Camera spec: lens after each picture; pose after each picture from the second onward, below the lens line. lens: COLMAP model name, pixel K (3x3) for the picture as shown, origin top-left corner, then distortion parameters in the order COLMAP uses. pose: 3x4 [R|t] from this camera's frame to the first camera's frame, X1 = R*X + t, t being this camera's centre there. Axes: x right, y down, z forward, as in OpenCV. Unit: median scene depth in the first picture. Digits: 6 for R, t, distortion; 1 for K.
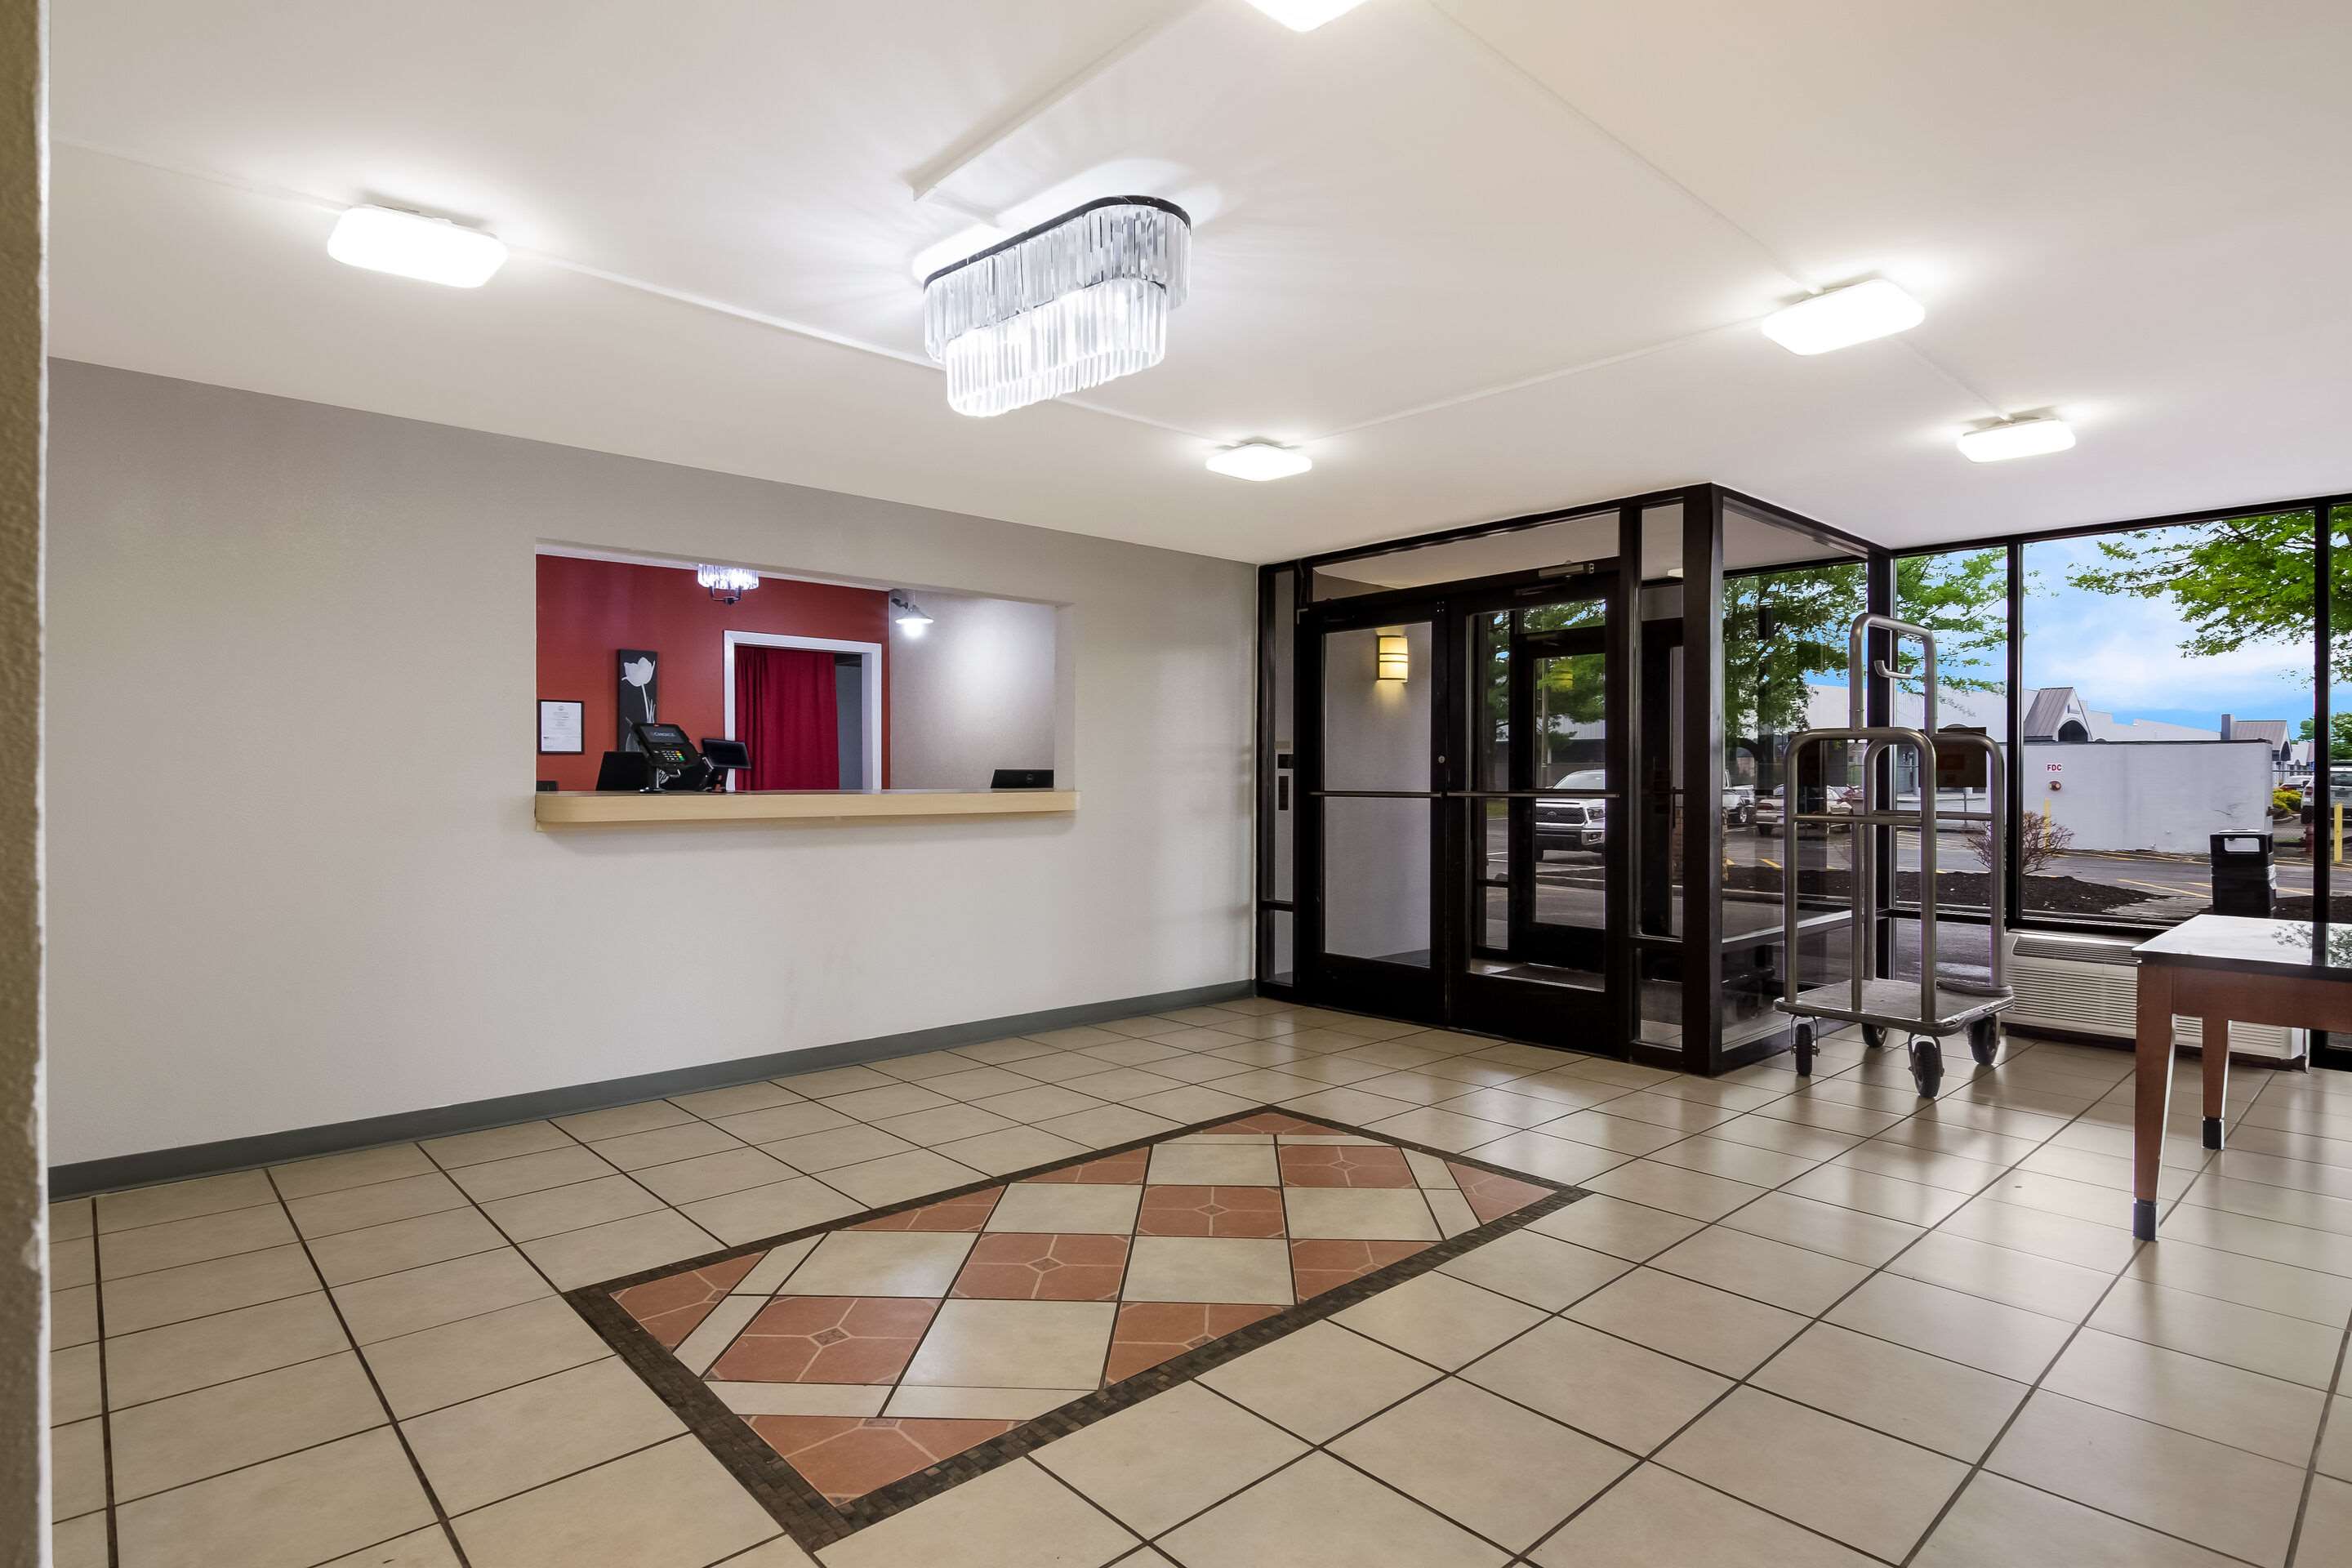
lens RADIAL K [[1200.4, 0, 1176.0], [0, 1200.4, 784.0], [0, 0, 1]] dist [0.002621, -0.000064]
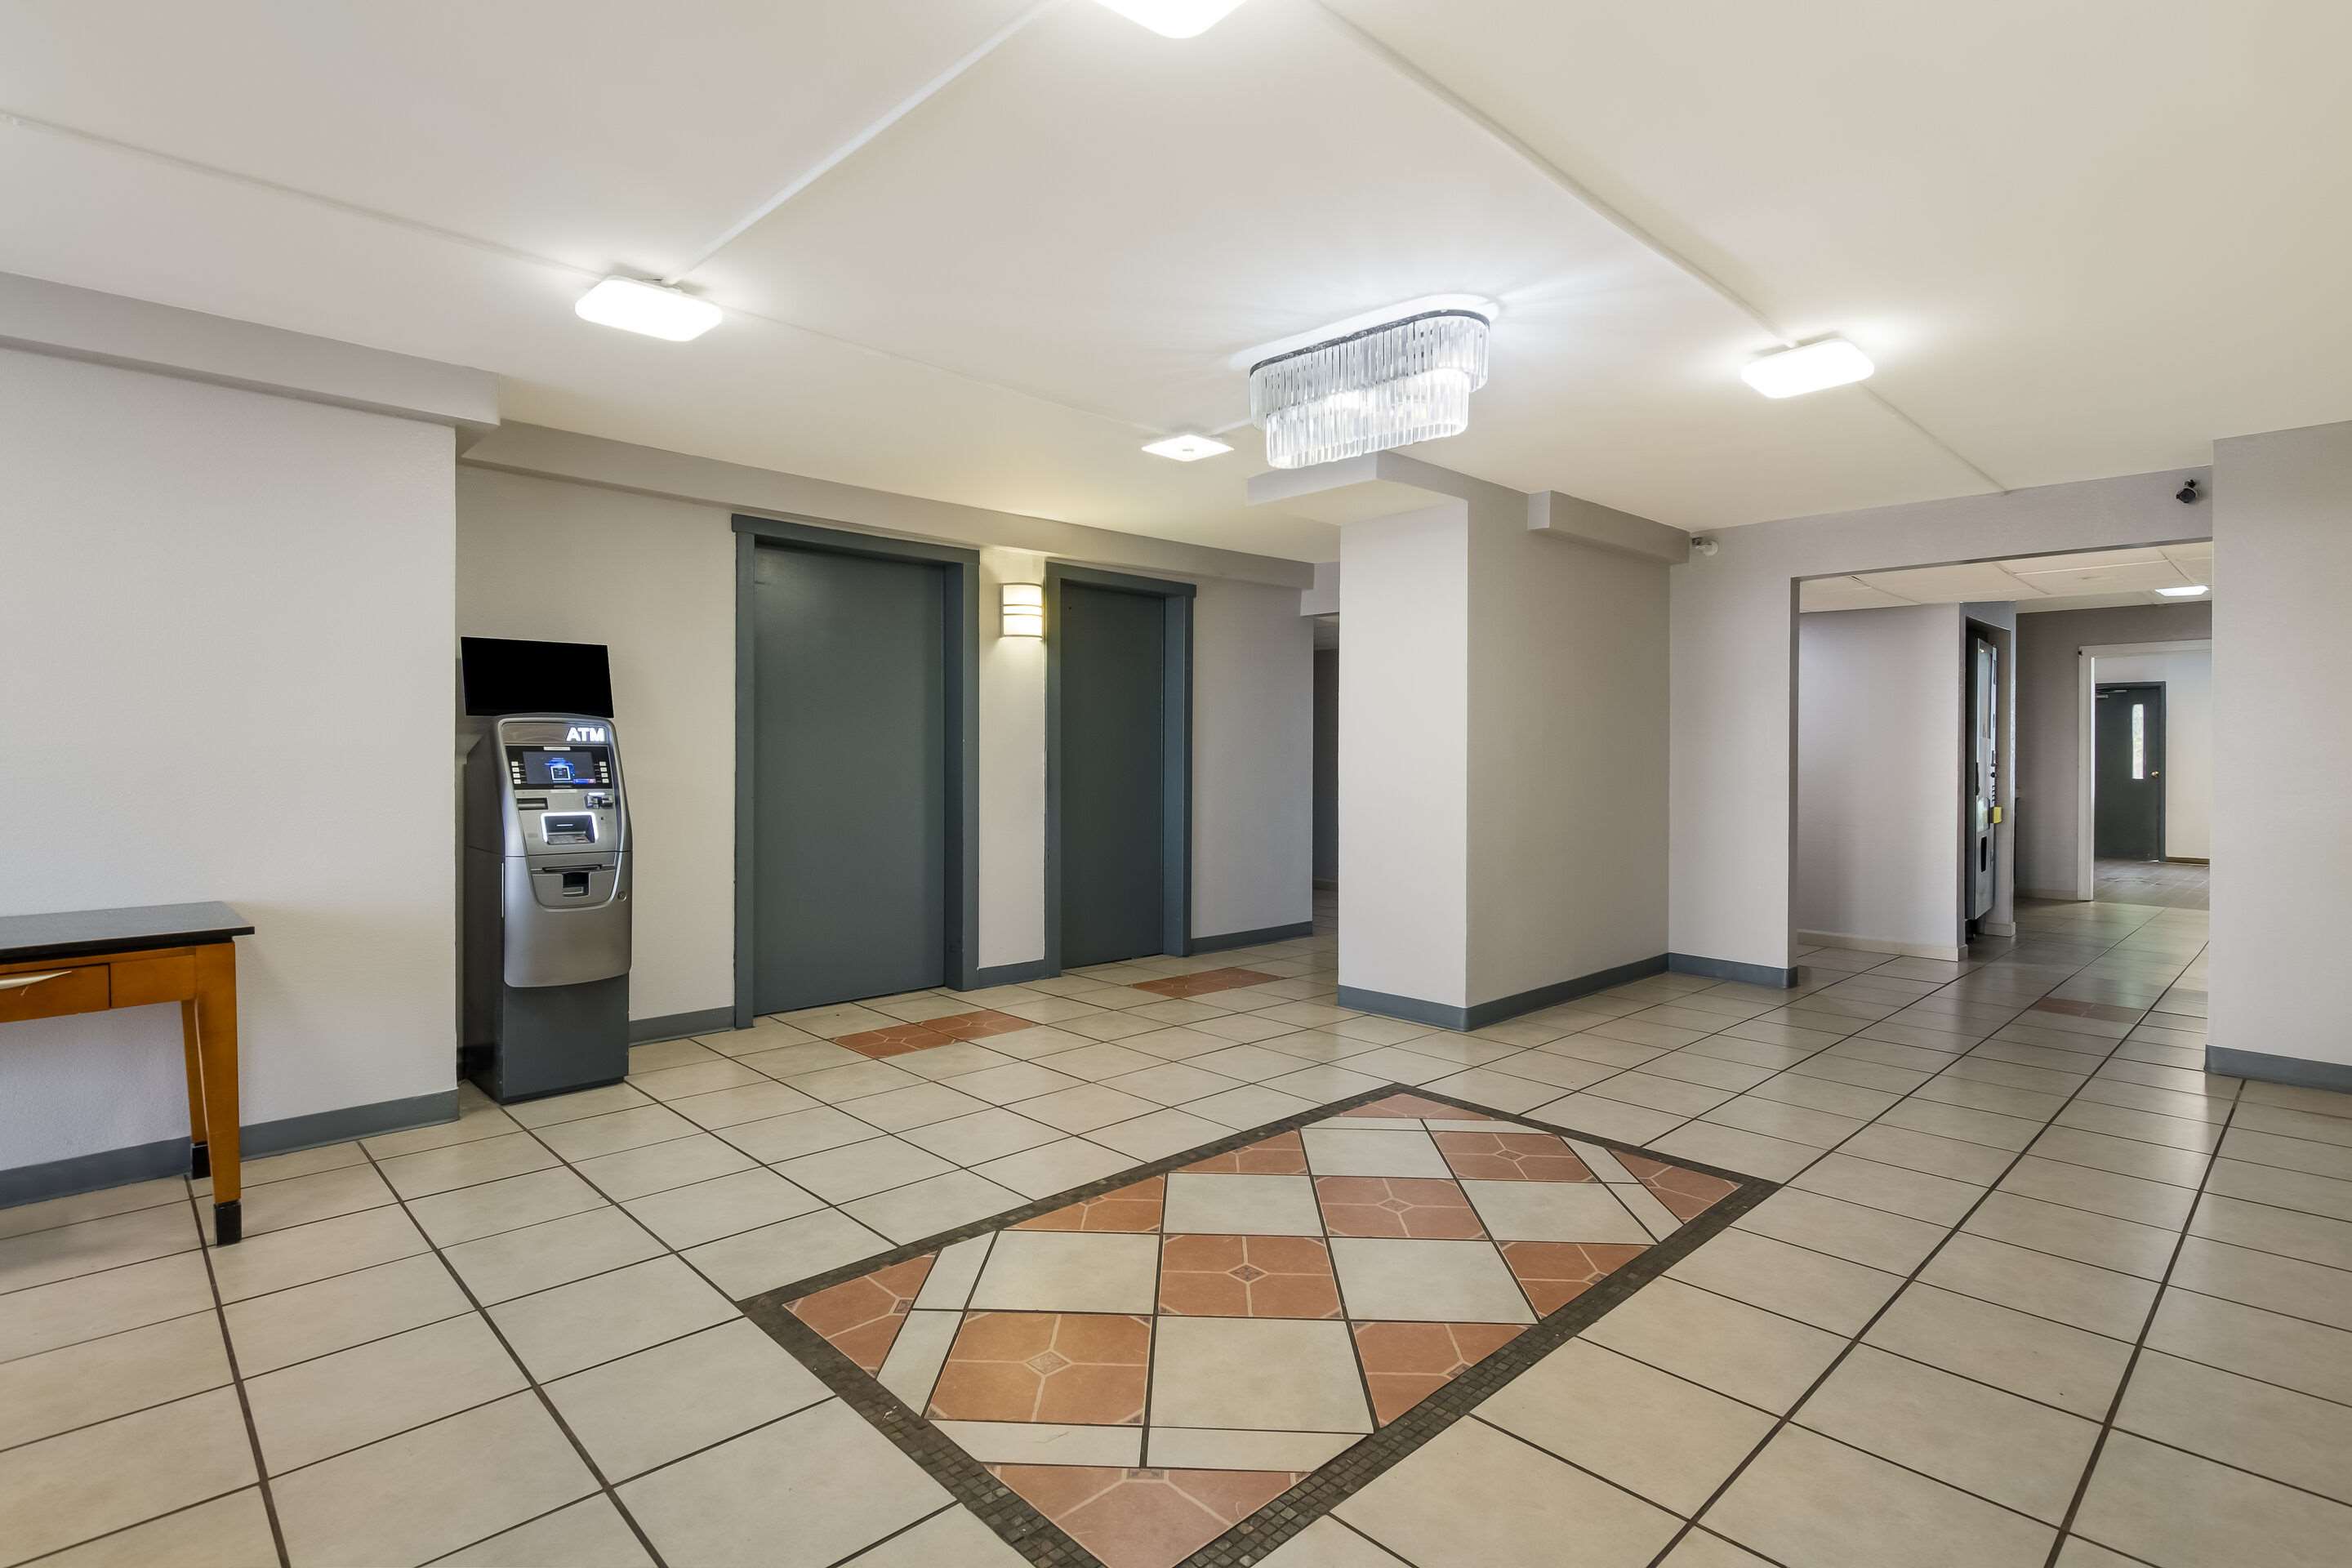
lens RADIAL K [[1149.2, 0, 1158.0], [0, 1149.2, 778.0], [0, 0, 1]] dist [-0.001058, -0.000272]
pose [[-0.999941, -0.004387, -0.009955, 0.066904], [-0.004651, 0.999636, 0.026593, -0.003035], [0.009835, 0.026638, -0.999597, 1.189200]]
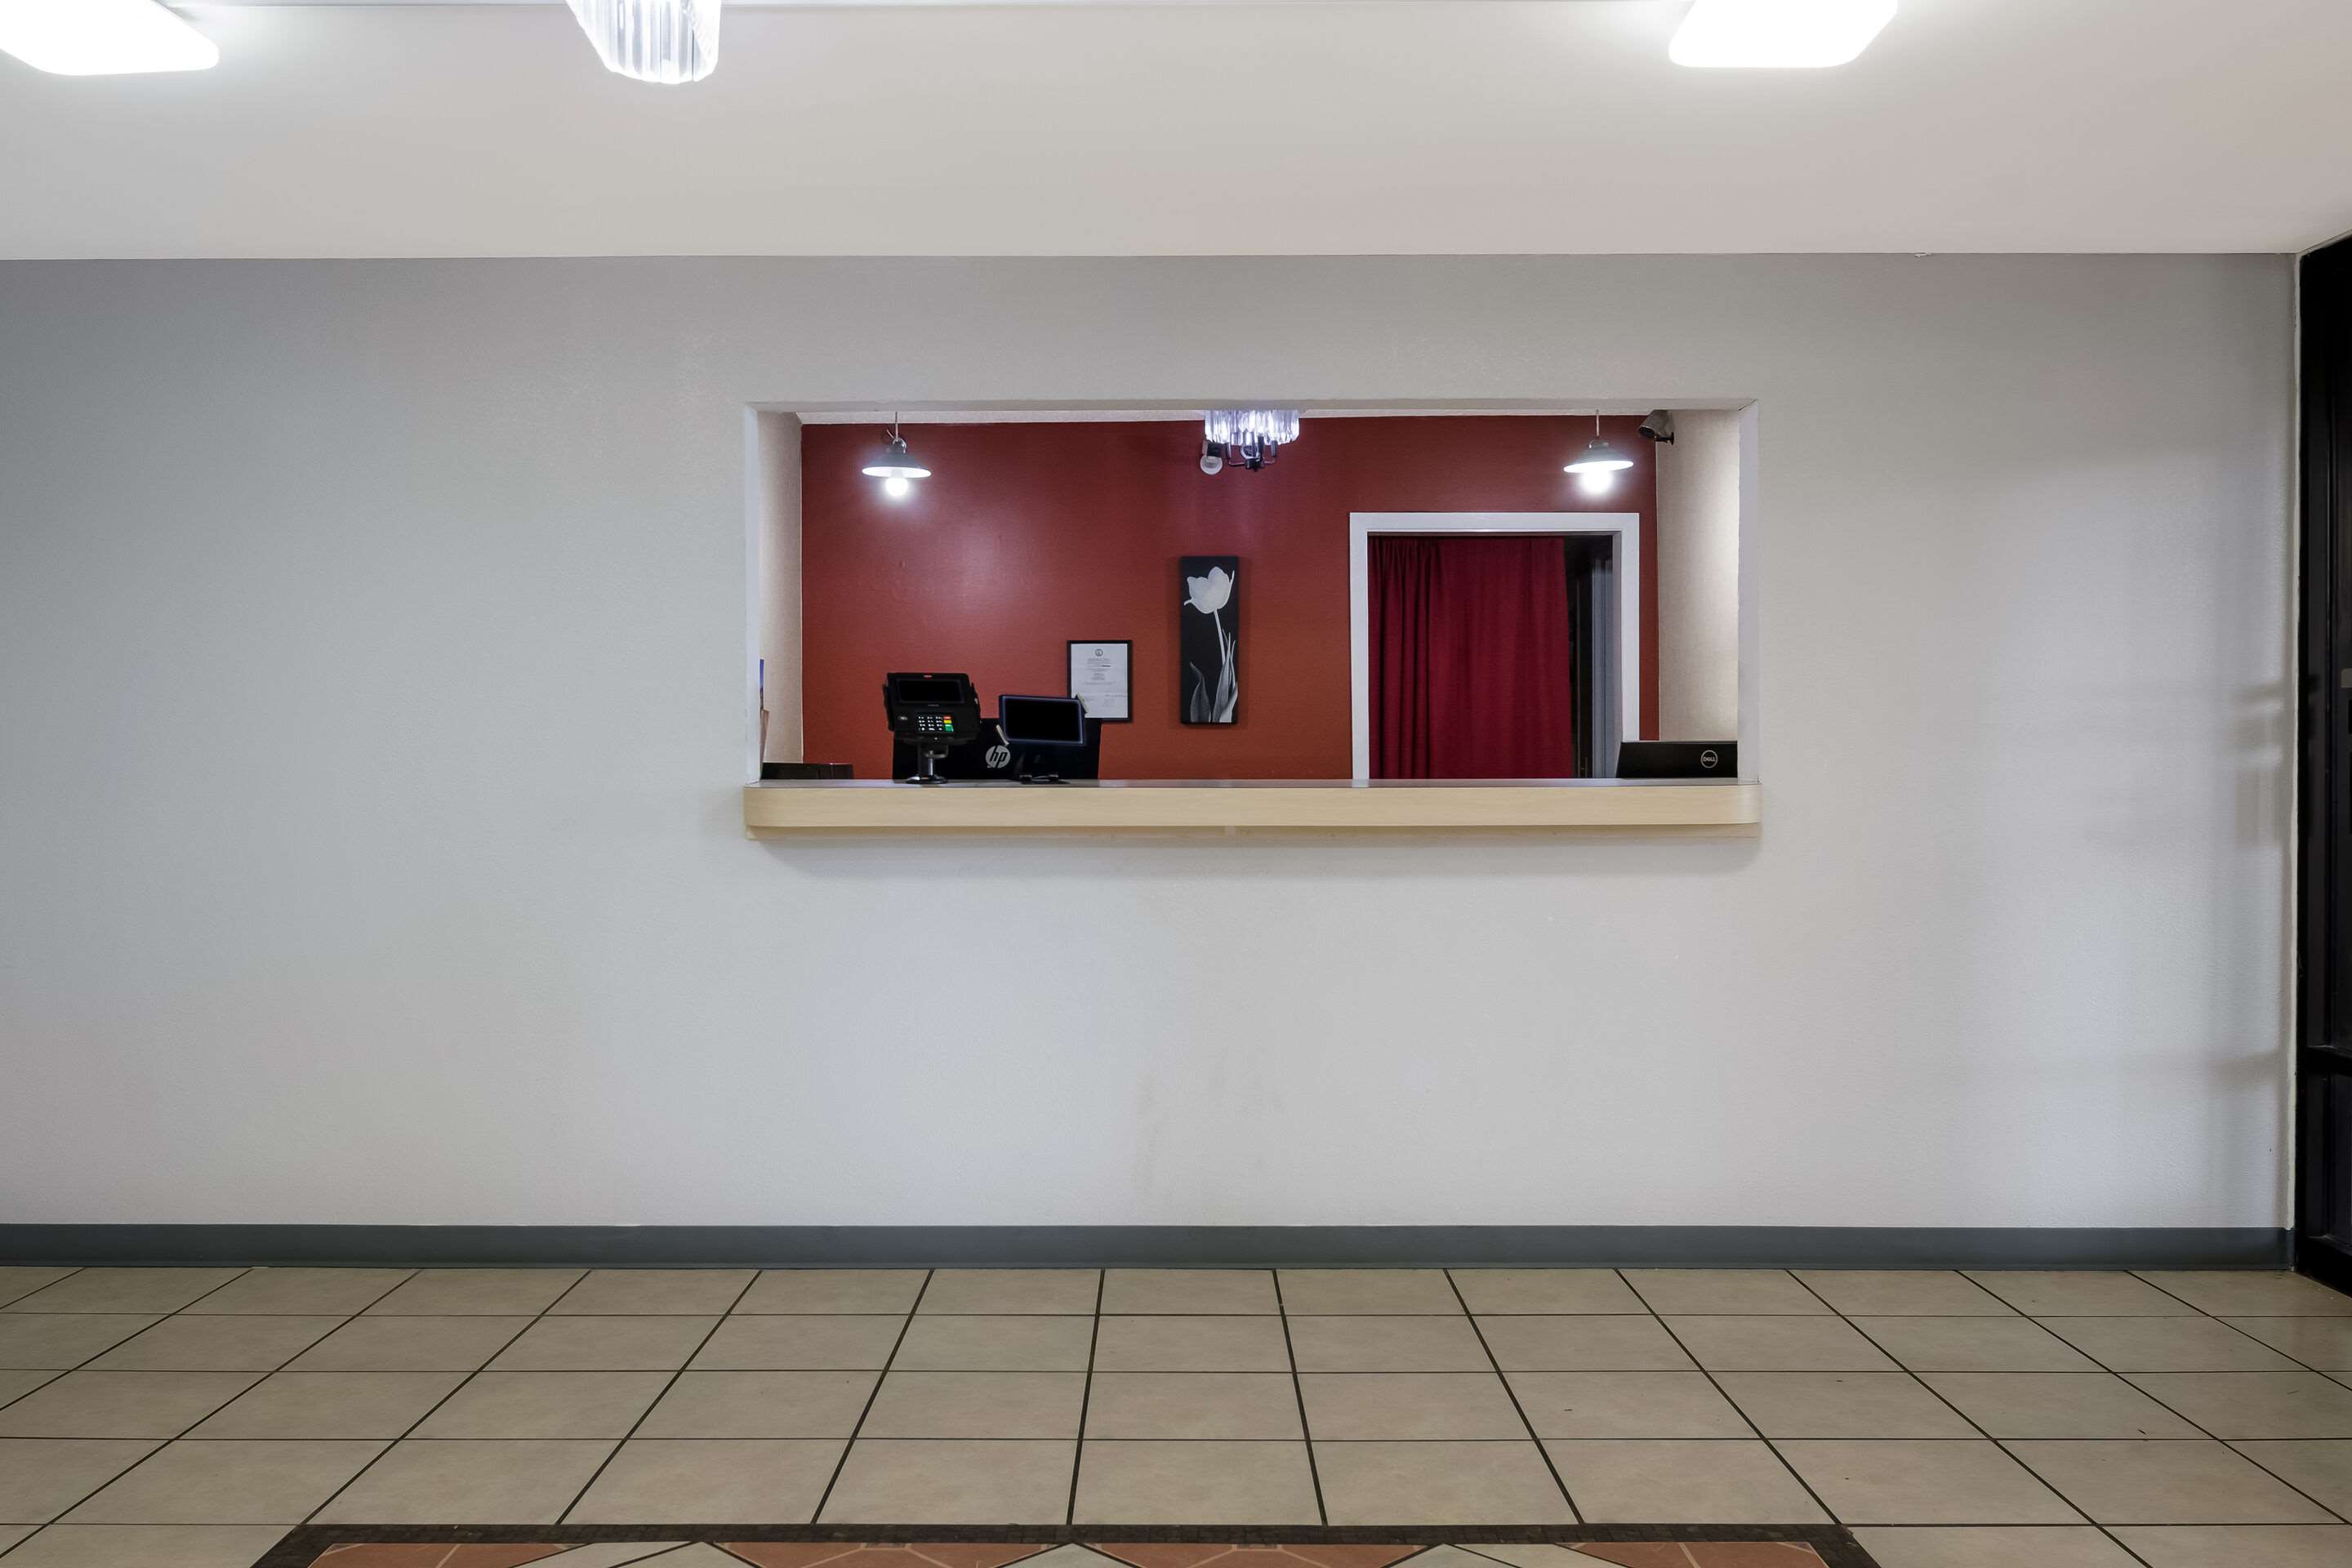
lens RADIAL K [[1993.9, 0, 1176.0], [0, 1993.9, 784.0], [0, 0, 1]] dist [-0.000965, -0.002478]
pose [[0.736090, 0.008361, -0.676832, 0.339752], [-0.001471, 0.999941, 0.010753, -0.003389], [0.676882, -0.006919, 0.736059, 0.285864]]
